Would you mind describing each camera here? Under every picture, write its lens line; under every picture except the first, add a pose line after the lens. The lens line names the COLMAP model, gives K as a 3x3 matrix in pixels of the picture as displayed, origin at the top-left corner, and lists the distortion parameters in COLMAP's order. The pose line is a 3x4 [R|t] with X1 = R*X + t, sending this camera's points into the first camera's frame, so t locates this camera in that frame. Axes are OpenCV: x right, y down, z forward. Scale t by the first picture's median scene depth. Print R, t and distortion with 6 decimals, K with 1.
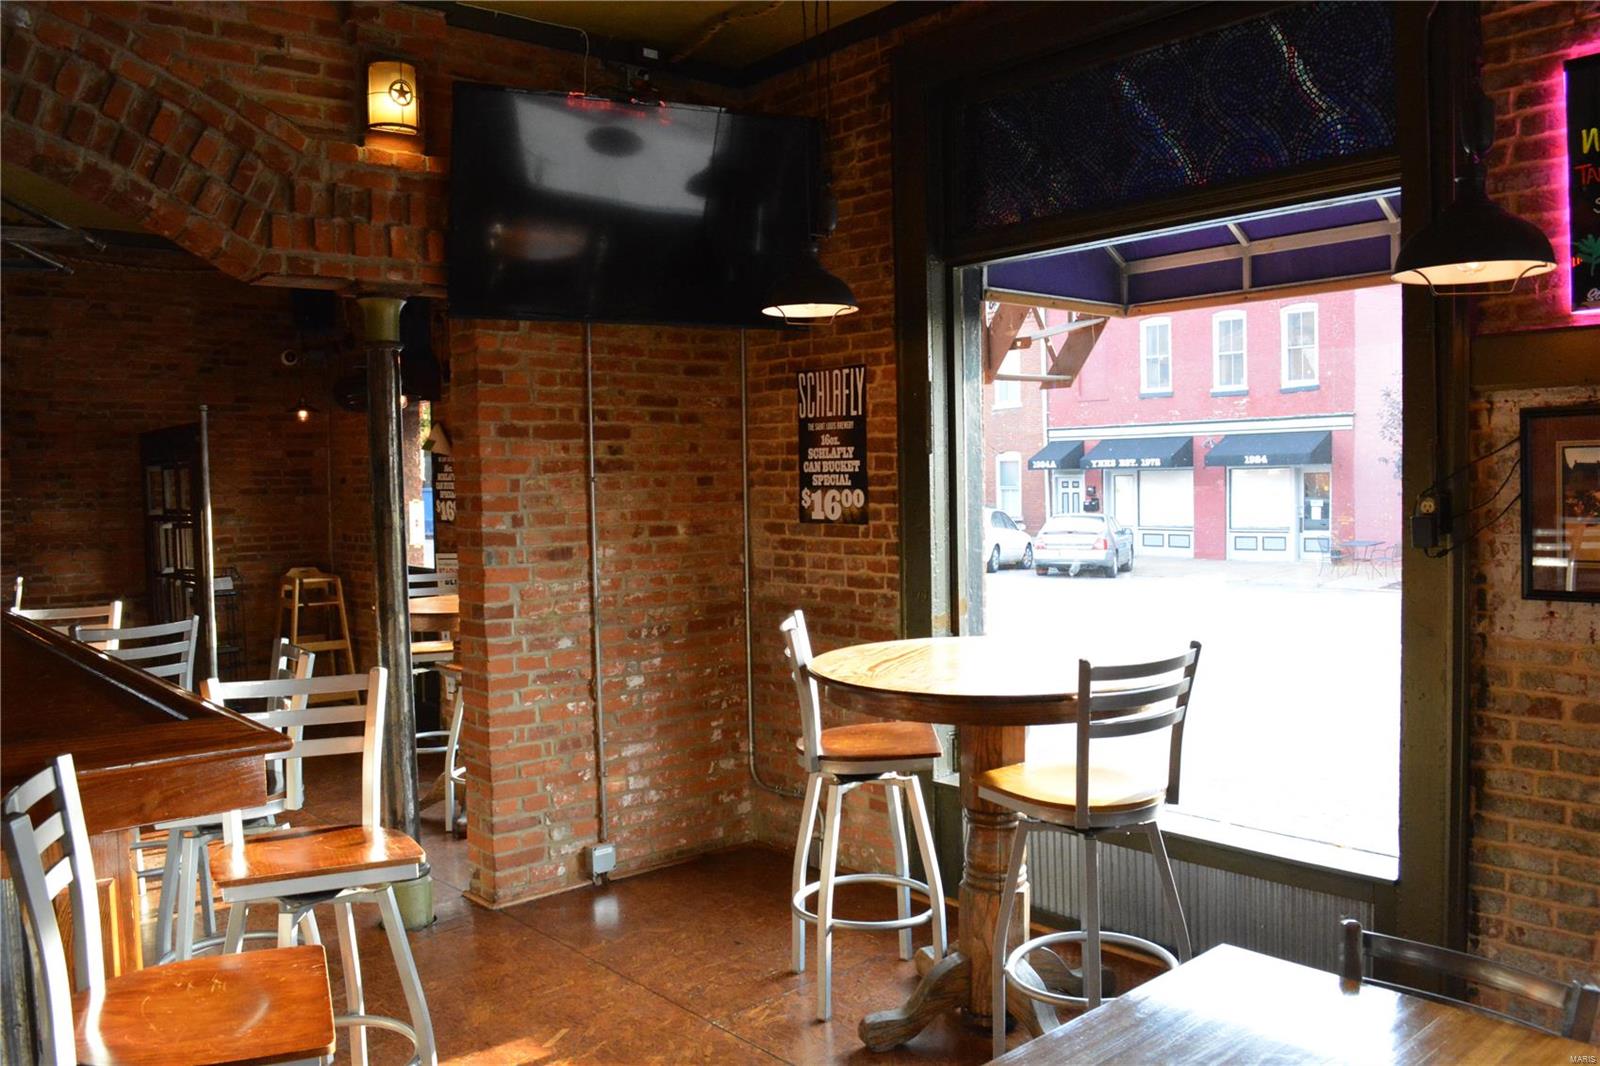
lens RADIAL K [[1261.6, 0, 799.5], [0, 1261.6, 539.2], [0, 0, 1]] dist [-0.086355, 0.019870]
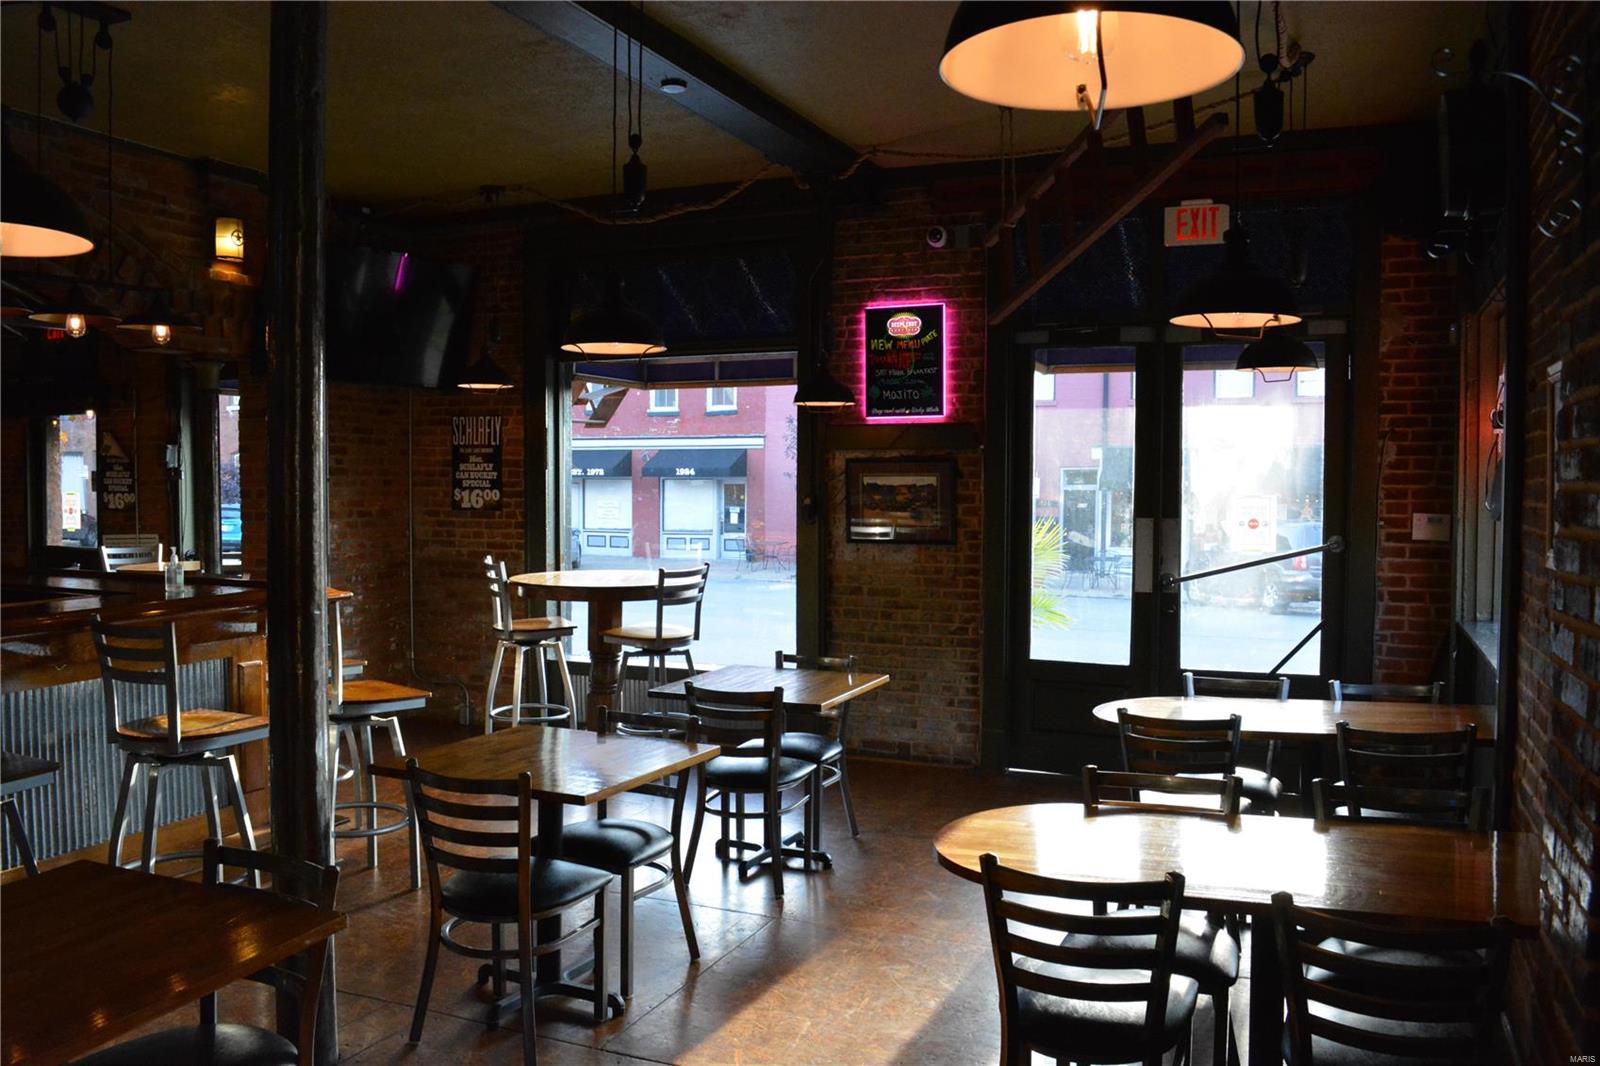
lens RADIAL K [[1261.6, 0, 799.5], [0, 1261.6, 539.2], [0, 0, 1]] dist [-0.086355, 0.019870]
pose [[0.900123, 0.003332, 0.435622, -0.310637], [-0.001011, 0.999984, -0.005559, 0.034215], [-0.435634, 0.004563, 0.900112, -0.654317]]
